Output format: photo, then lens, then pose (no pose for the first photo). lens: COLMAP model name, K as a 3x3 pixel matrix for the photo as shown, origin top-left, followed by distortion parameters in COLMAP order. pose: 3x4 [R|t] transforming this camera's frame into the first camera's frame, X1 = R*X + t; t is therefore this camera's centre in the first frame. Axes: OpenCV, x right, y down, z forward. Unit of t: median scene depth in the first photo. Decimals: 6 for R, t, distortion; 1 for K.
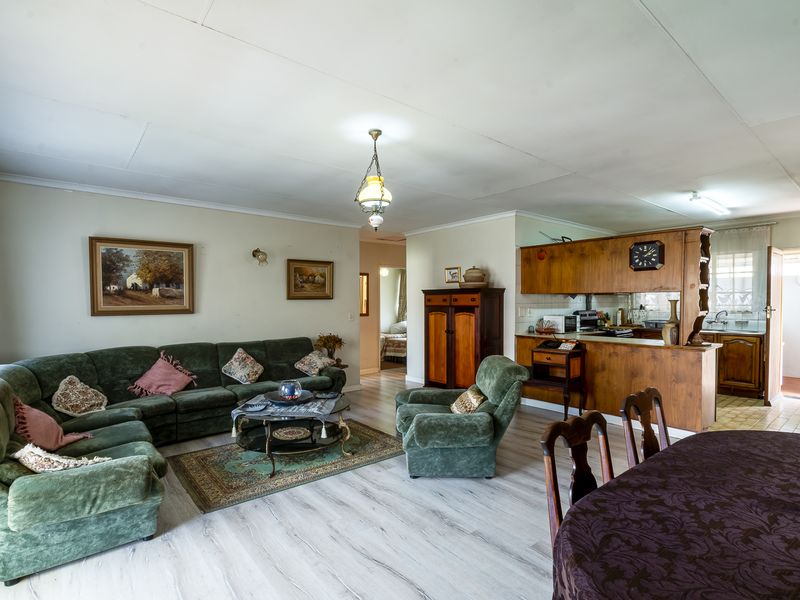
lens RADIAL K [[421.3, 0, 400.0], [0, 421.3, 300.0], [0, 0, 1]] dist [-0.000840, 0.000505]
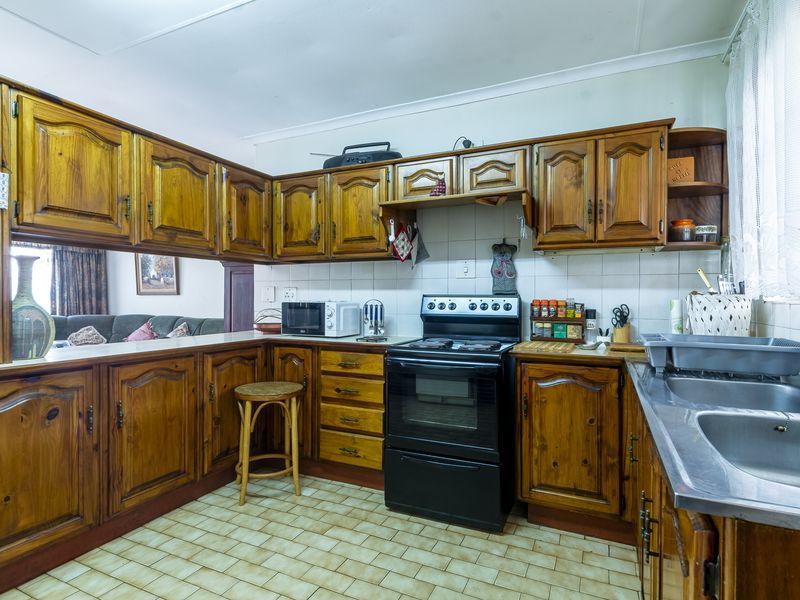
lens RADIAL K [[423.0, 0, 402.5], [0, 423.0, 290.1], [0, 0, 1]] dist [0.000143, 0.000318]
pose [[0.429354, -0.012569, -0.903049, 1.180945], [-0.001806, 0.999889, -0.014776, 0.038184], [0.903134, 0.007975, 0.429284, 1.132170]]
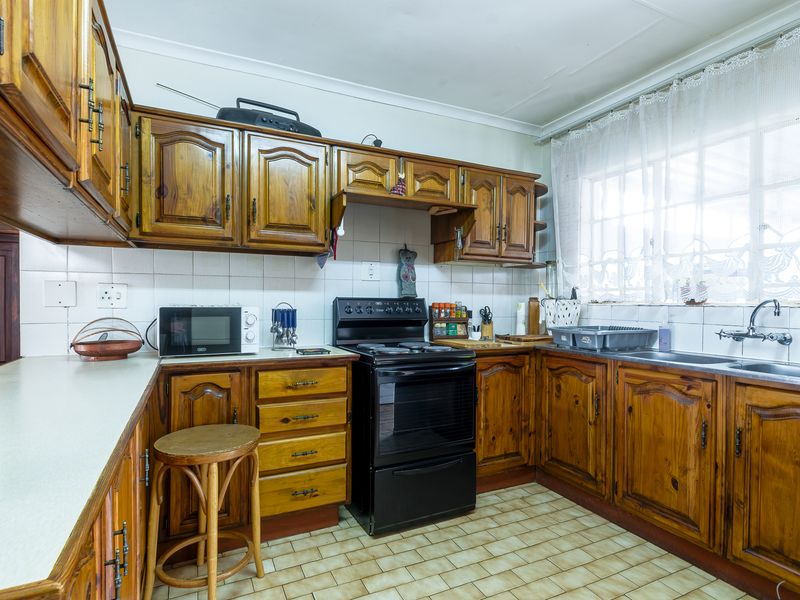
lens RADIAL K [[421.3, 0, 400.0], [0, 421.3, 300.0], [0, 0, 1]] dist [-0.000840, 0.000505]
pose [[0.963670, 0.007172, -0.266998, 0.813835], [-0.007492, 0.999972, -0.000180, 0.038796], [0.266989, 0.002174, 0.963697, 0.878940]]
